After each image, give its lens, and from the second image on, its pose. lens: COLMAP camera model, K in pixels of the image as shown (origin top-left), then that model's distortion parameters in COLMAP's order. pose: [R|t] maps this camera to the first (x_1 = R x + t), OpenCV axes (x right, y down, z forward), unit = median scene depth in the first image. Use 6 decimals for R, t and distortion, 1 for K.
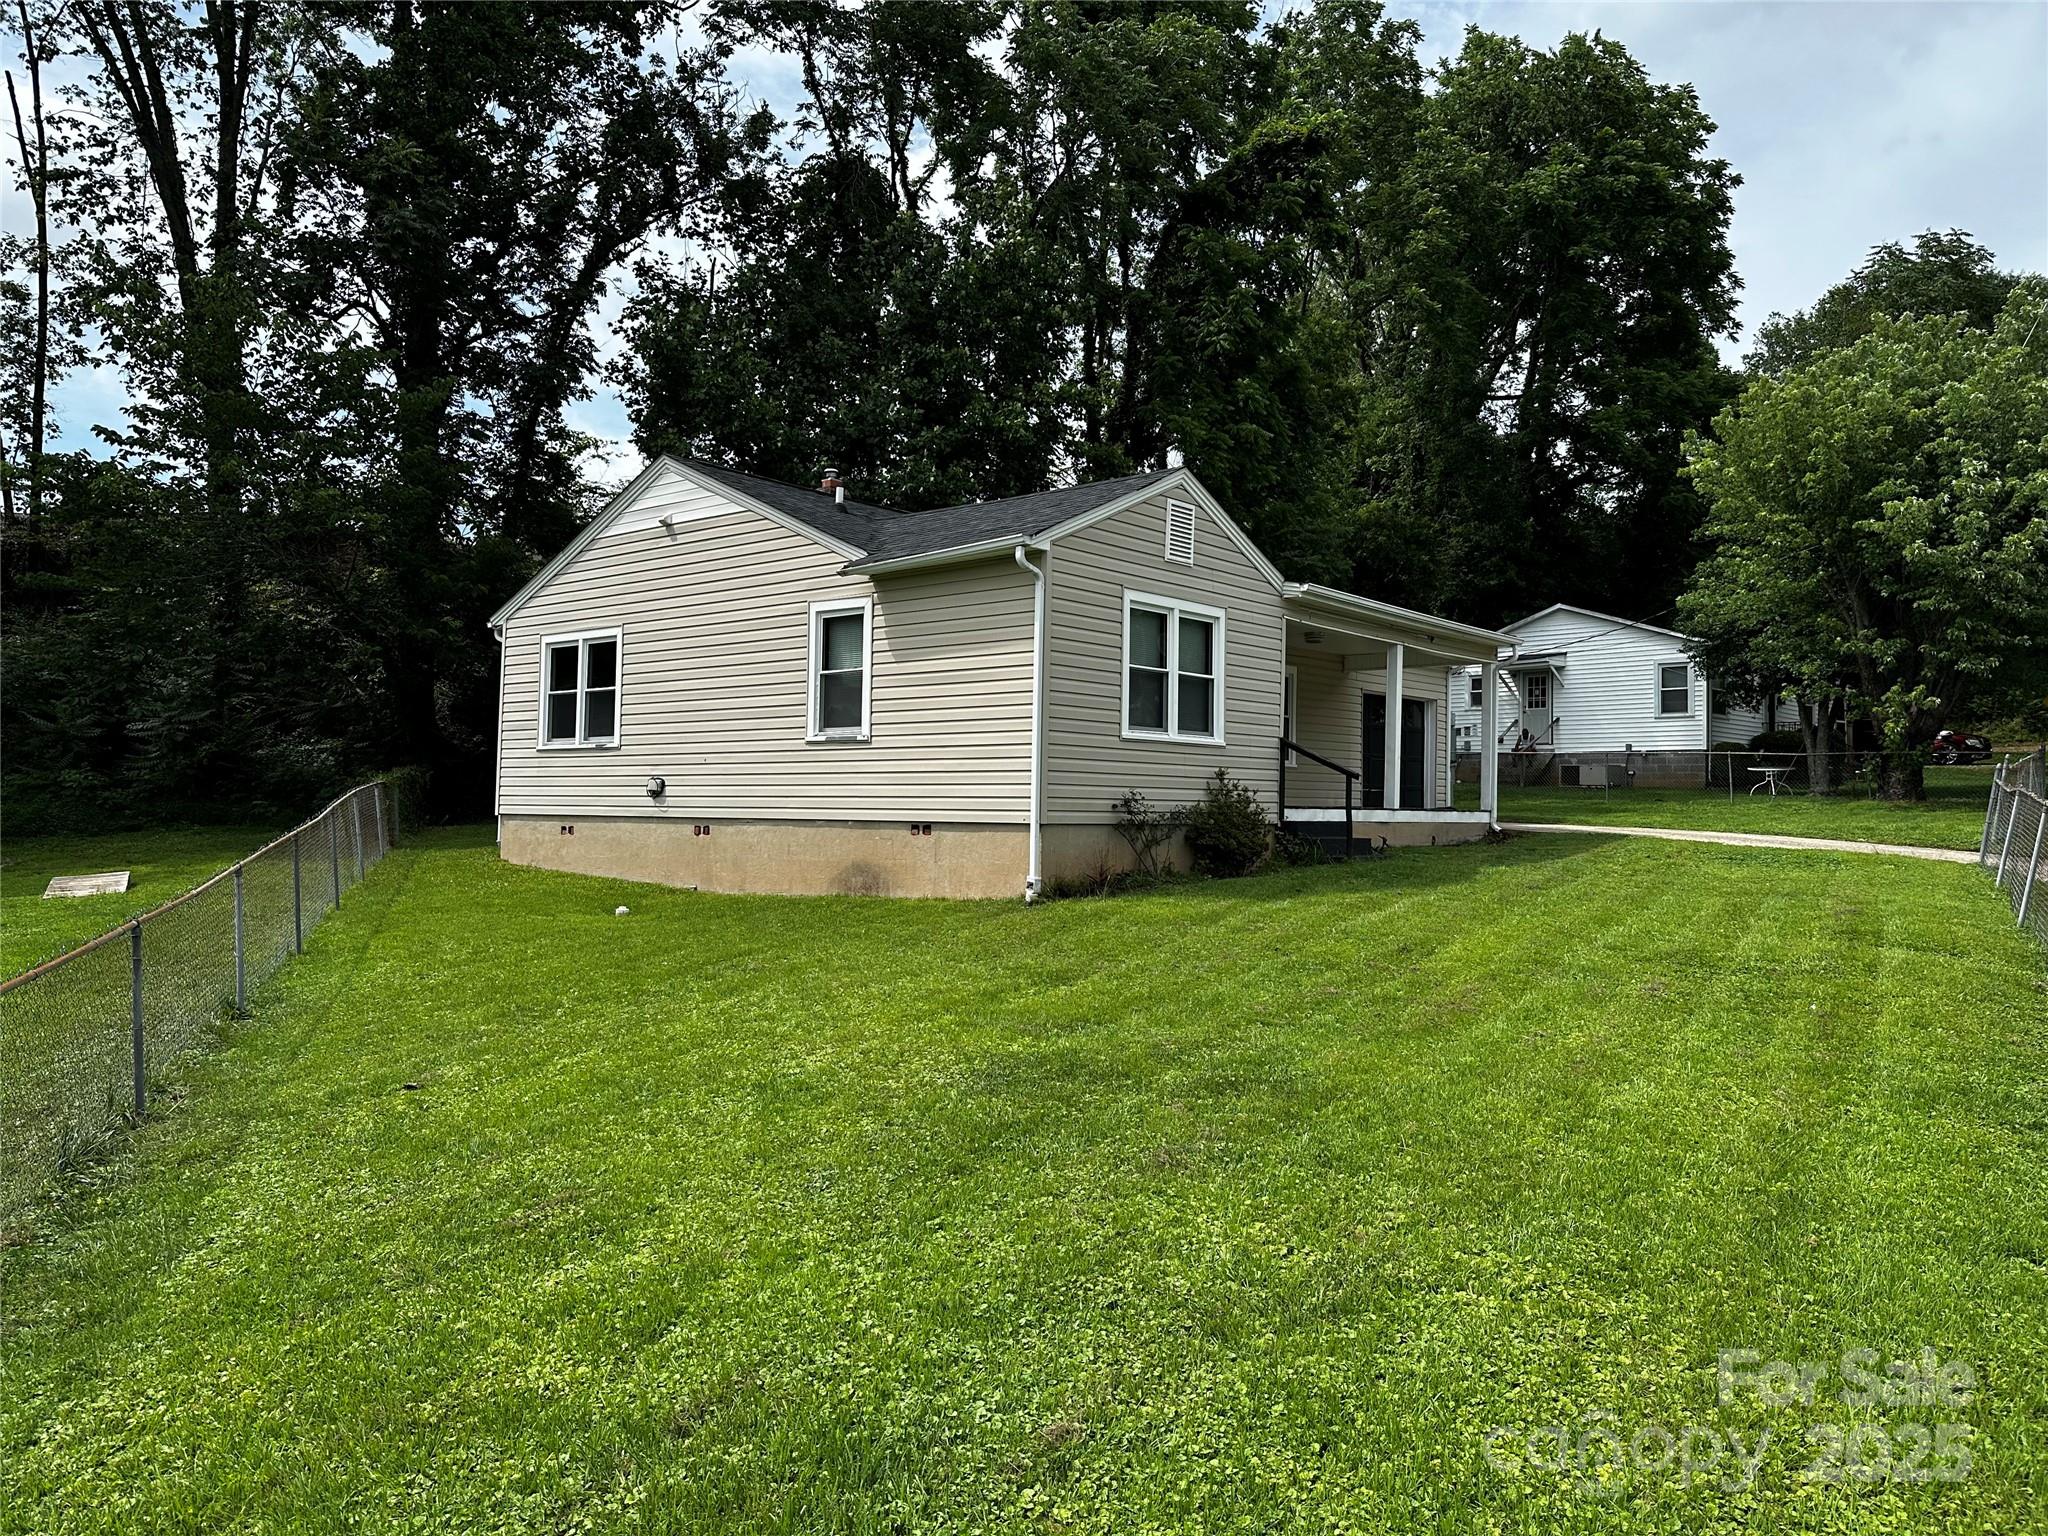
lens RADIAL K [[1453.0, 0, 1024.0], [0, 1453.0, 768.0], [0, 0, 1]] dist [0.099869, -0.171728]
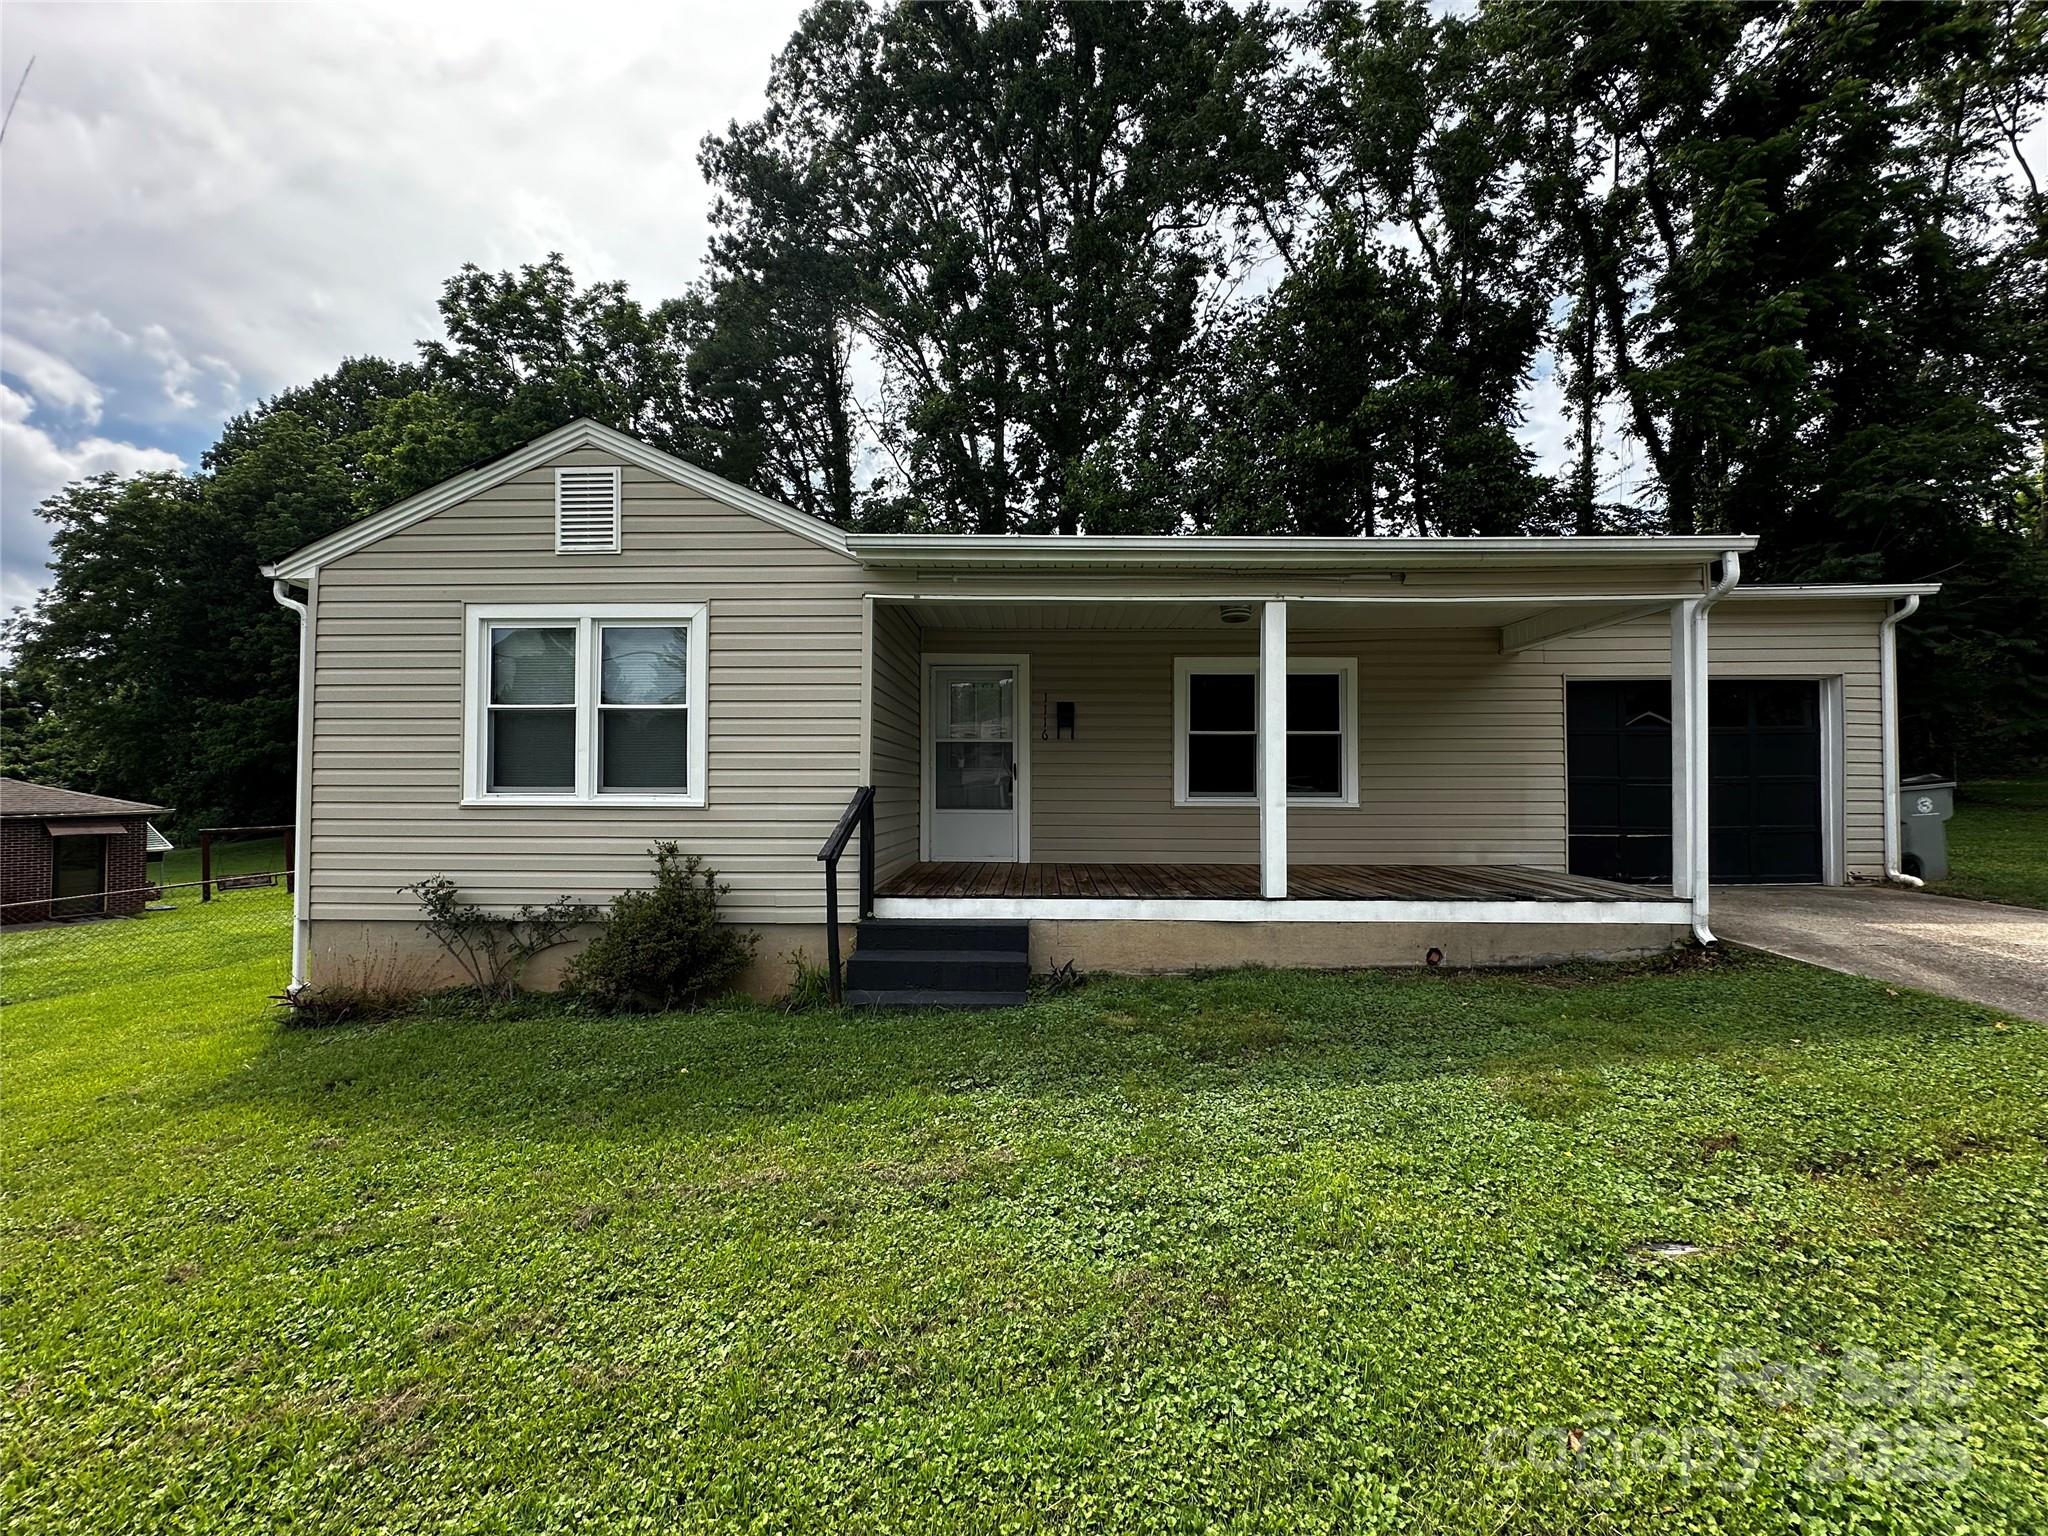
lens RADIAL K [[830.2, 0, 1024.0], [0, 830.2, 768.0], [0, 0, 1]] dist [-0.003106, -0.000333]
pose [[0.620483, -0.048080, -0.782745, 0.543808], [0.031974, 0.998840, -0.036007, -0.014797], [0.783568, -0.002686, 0.621300, 0.908582]]
